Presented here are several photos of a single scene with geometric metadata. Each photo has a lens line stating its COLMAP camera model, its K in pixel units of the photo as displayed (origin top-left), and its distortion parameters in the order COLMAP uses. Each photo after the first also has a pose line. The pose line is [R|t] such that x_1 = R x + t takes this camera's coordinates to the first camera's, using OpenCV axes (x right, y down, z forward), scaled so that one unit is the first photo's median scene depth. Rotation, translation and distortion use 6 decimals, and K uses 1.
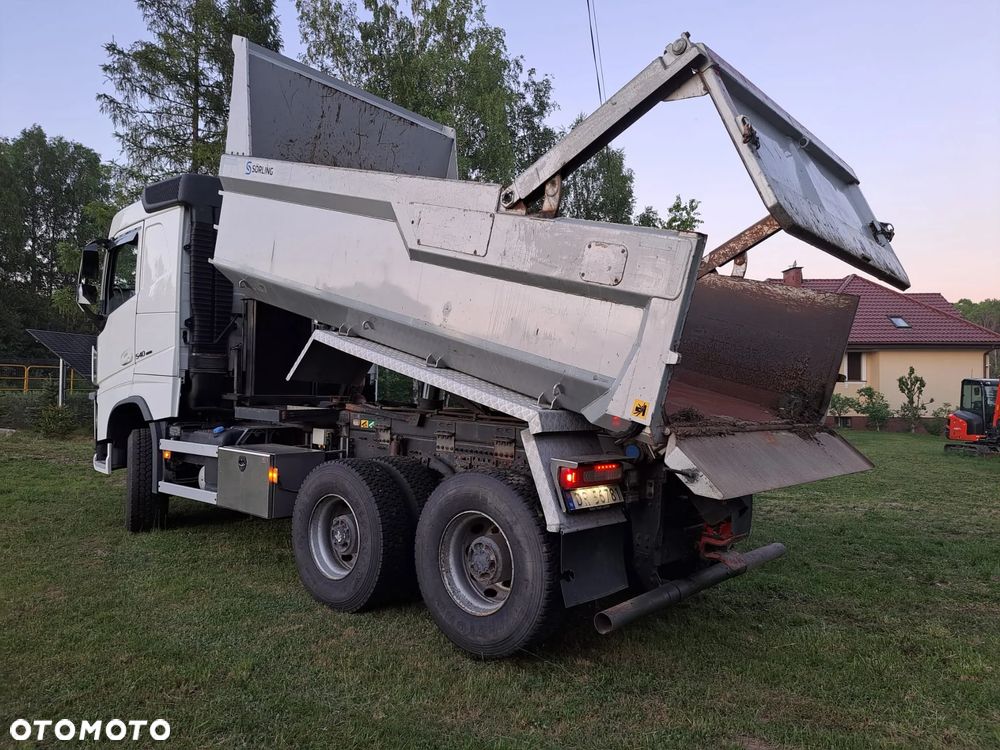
lens RADIAL K [[747.5, 0, 497.1], [0, 747.5, 347.7], [0, 0, 1]] dist [-0.008686, -0.030602]
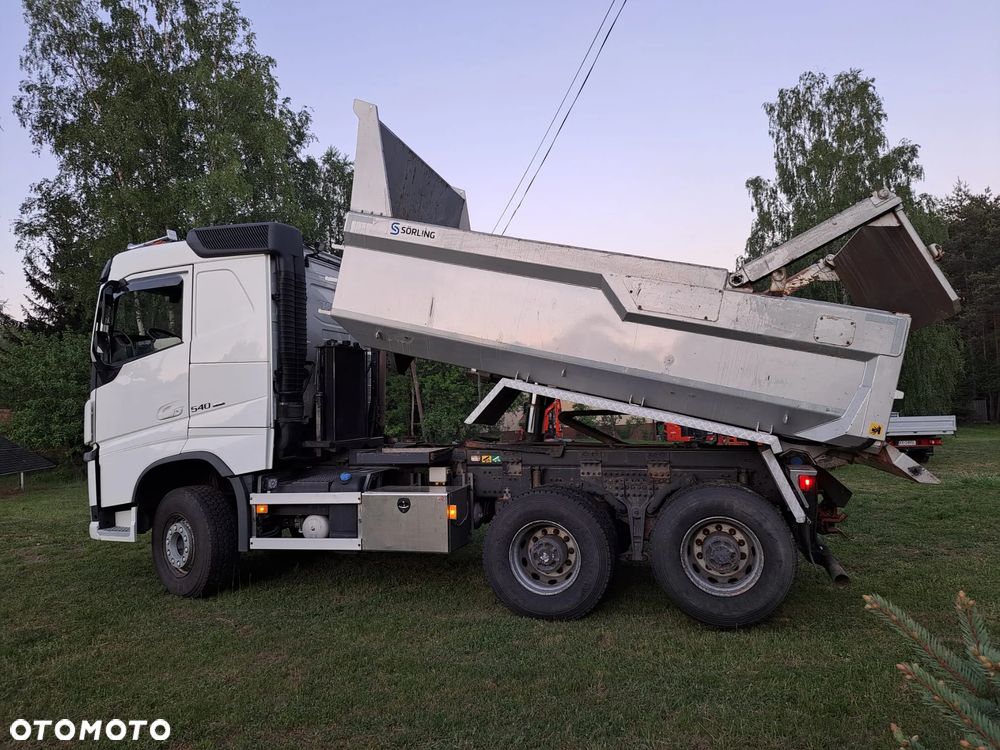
lens RADIAL K [[726.4, 0, 510.4], [0, 726.4, 334.5], [0, 0, 1]] dist [0.025352, -0.018633]
pose [[0.906290, -0.010434, 0.422528, -0.624684], [0.030136, 0.998746, -0.039977, -0.041149], [-0.421581, 0.048964, 0.905468, -0.012688]]
